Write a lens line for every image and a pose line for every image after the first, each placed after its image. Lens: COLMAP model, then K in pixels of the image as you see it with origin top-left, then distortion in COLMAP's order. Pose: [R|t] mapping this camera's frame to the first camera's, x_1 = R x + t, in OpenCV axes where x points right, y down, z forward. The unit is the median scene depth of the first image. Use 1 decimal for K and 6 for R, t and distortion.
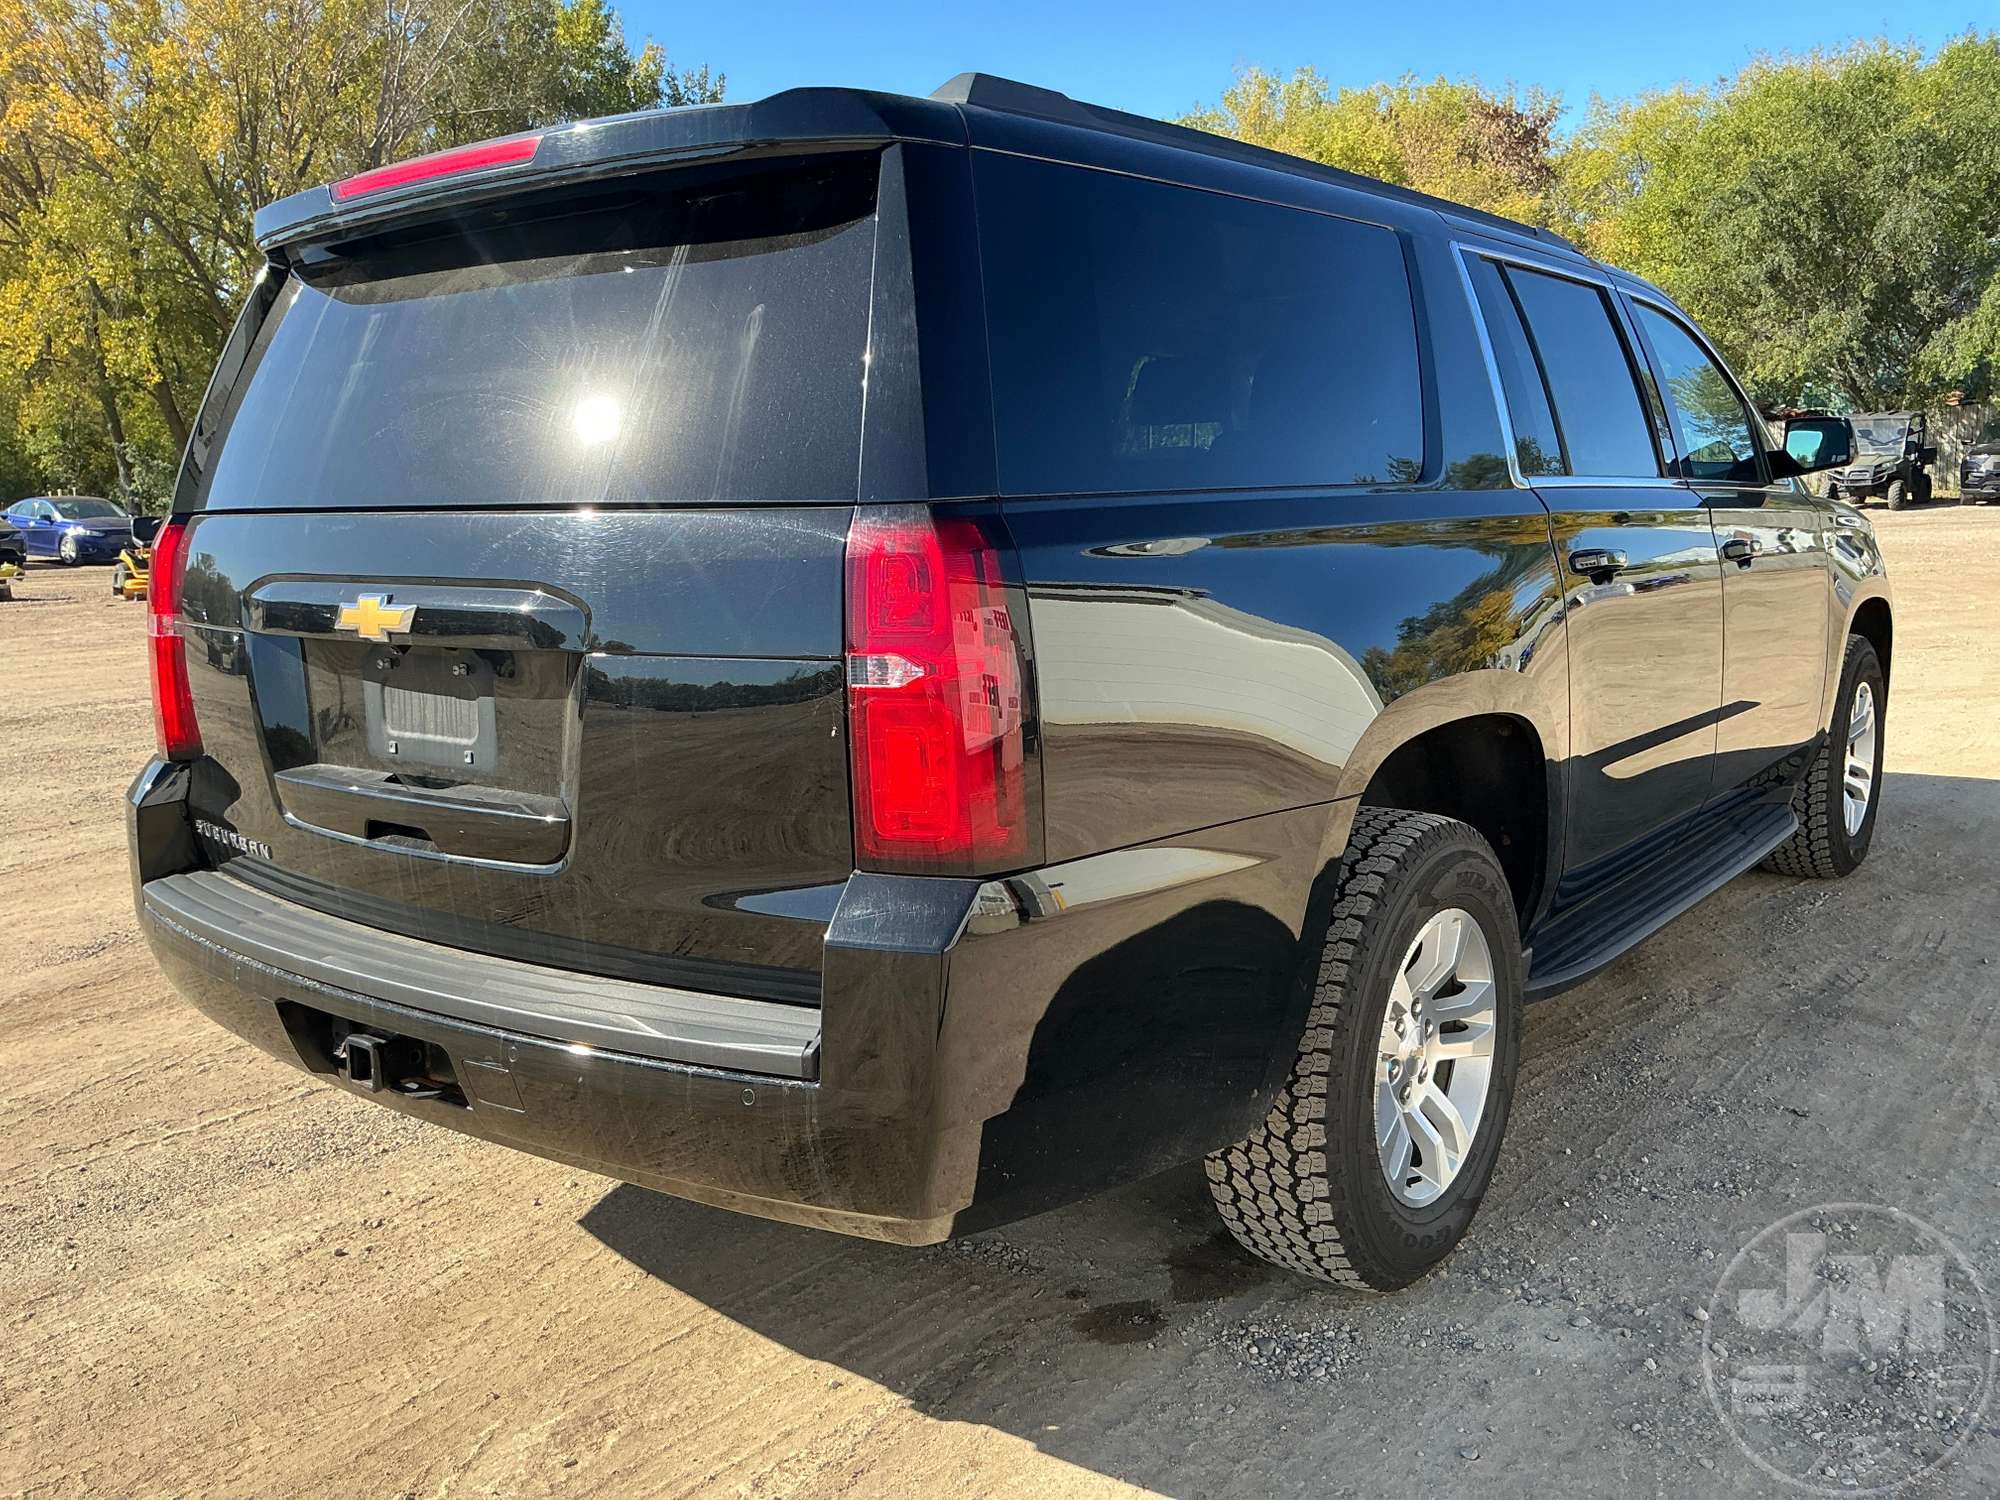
lens RADIAL K [[1646.6, 0, 1000.0], [0, 1646.6, 750.0], [0, 0, 1]] dist [0.062376, -0.144825]
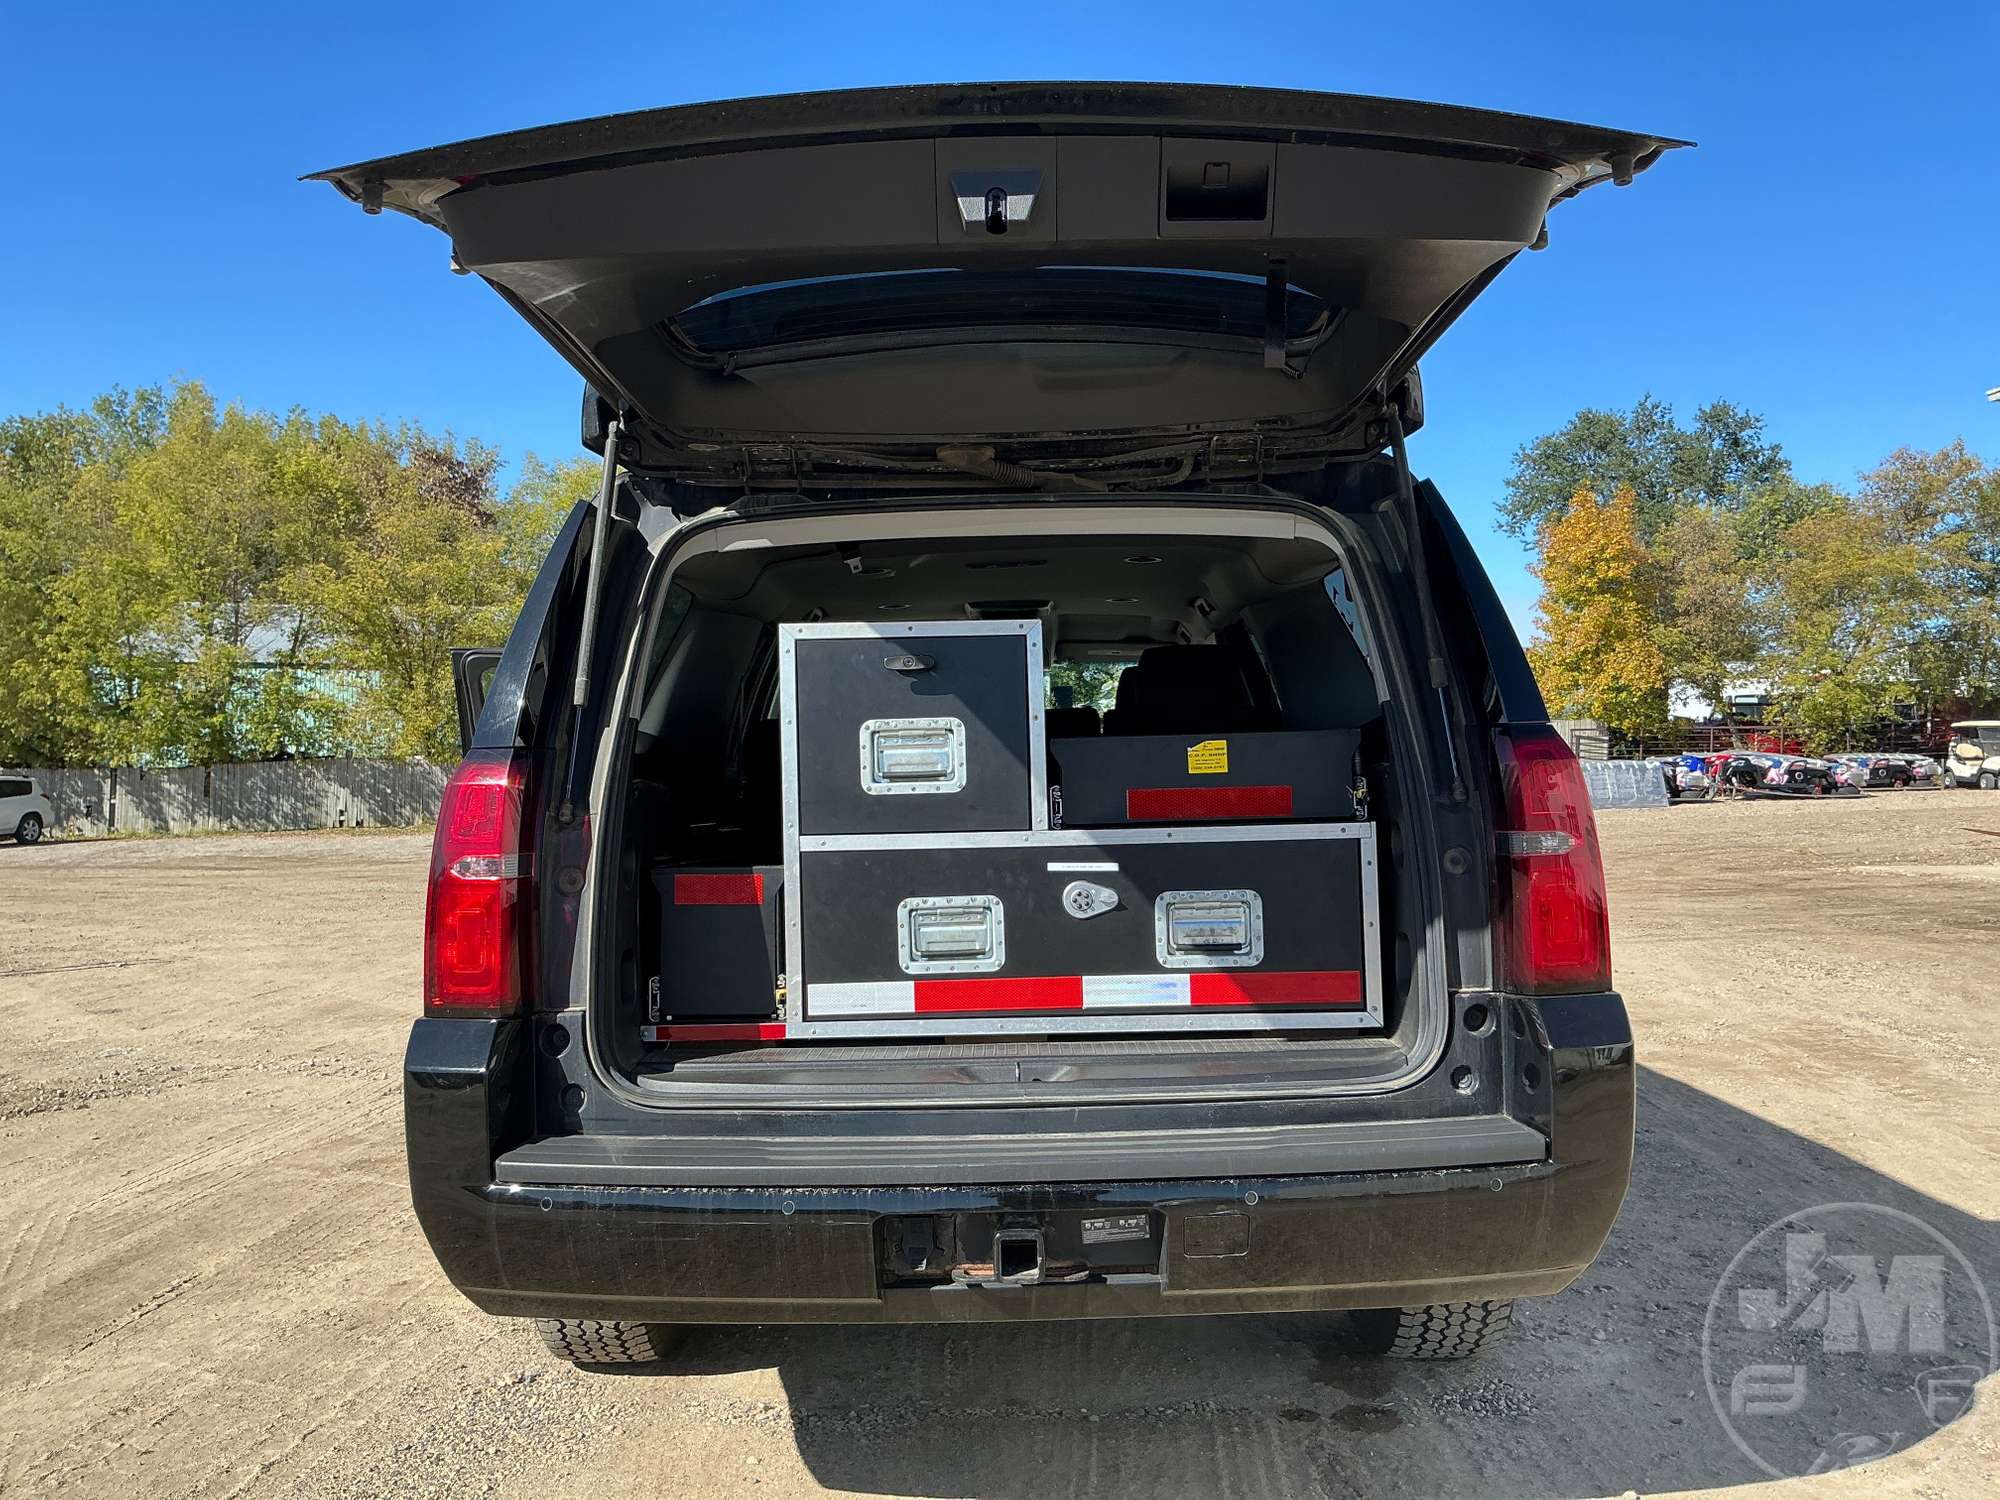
lens RADIAL K [[1668.0, 0, 1000.0], [0, 1668.0, 750.0], [0, 0, 1]] dist [0.033801, -0.097436]
pose [[0.806231, 0.019295, 0.591286, -0.942204], [0.097508, 0.981465, -0.164982, 0.046866], [-0.583510, 0.190669, 0.789406, 0.109670]]
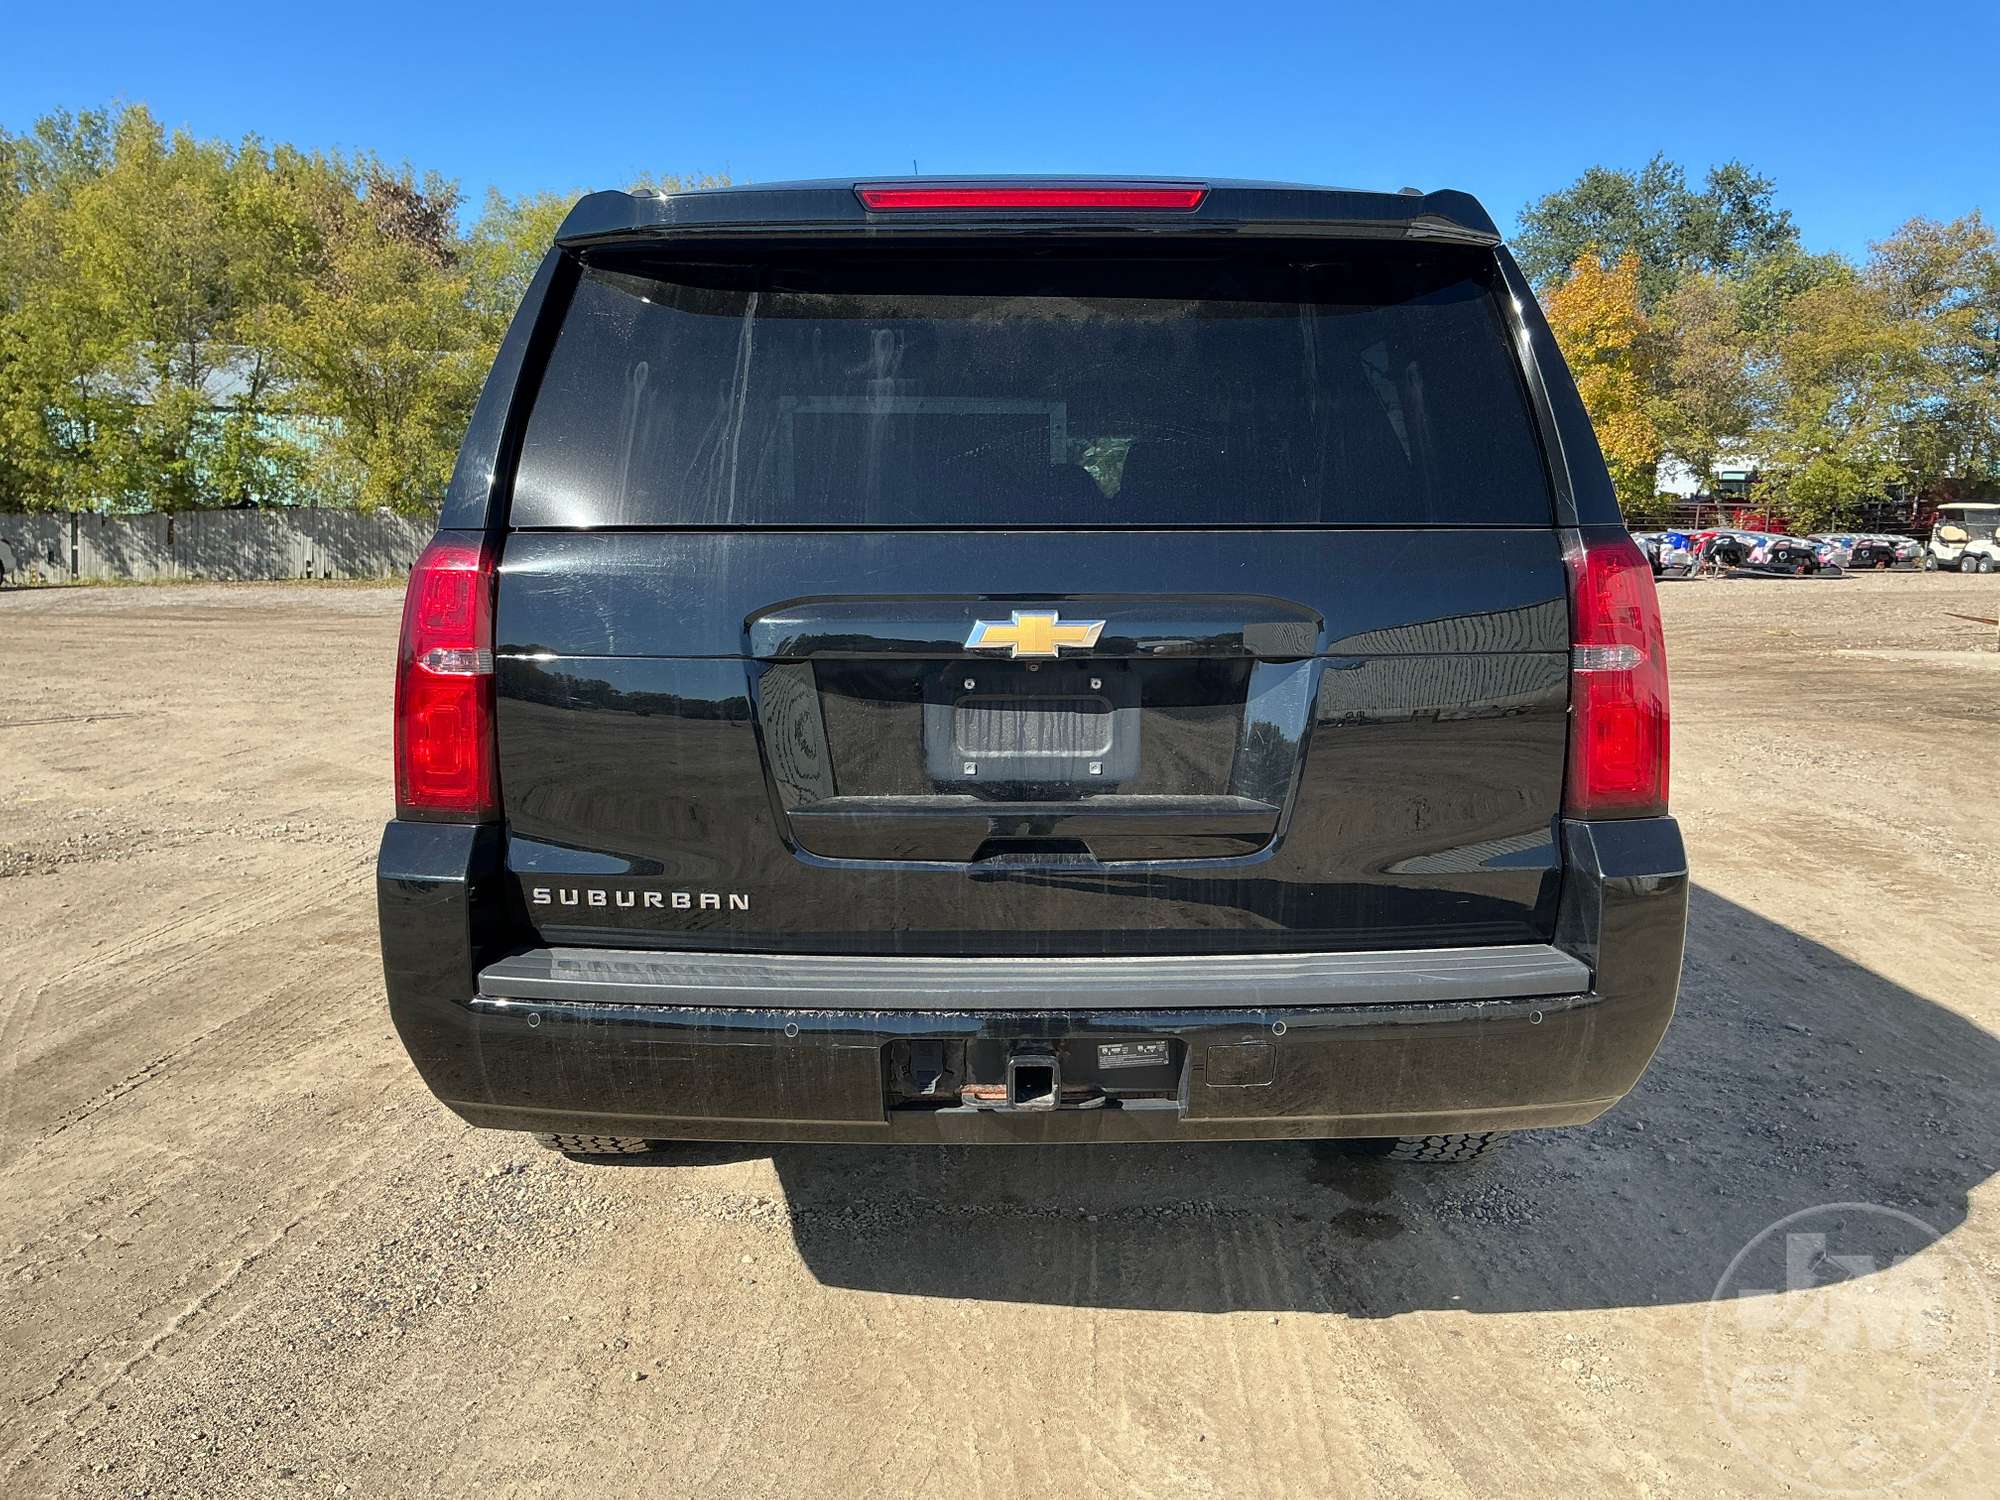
lens RADIAL K [[1646.6, 0, 1000.0], [0, 1646.6, 750.0], [0, 0, 1]] dist [0.062376, -0.144825]
pose [[0.795871, -0.053193, 0.603125, -0.909029], [0.081602, 0.996468, -0.019796, 0.007734], [-0.599942, 0.064971, 0.797401, 0.198737]]
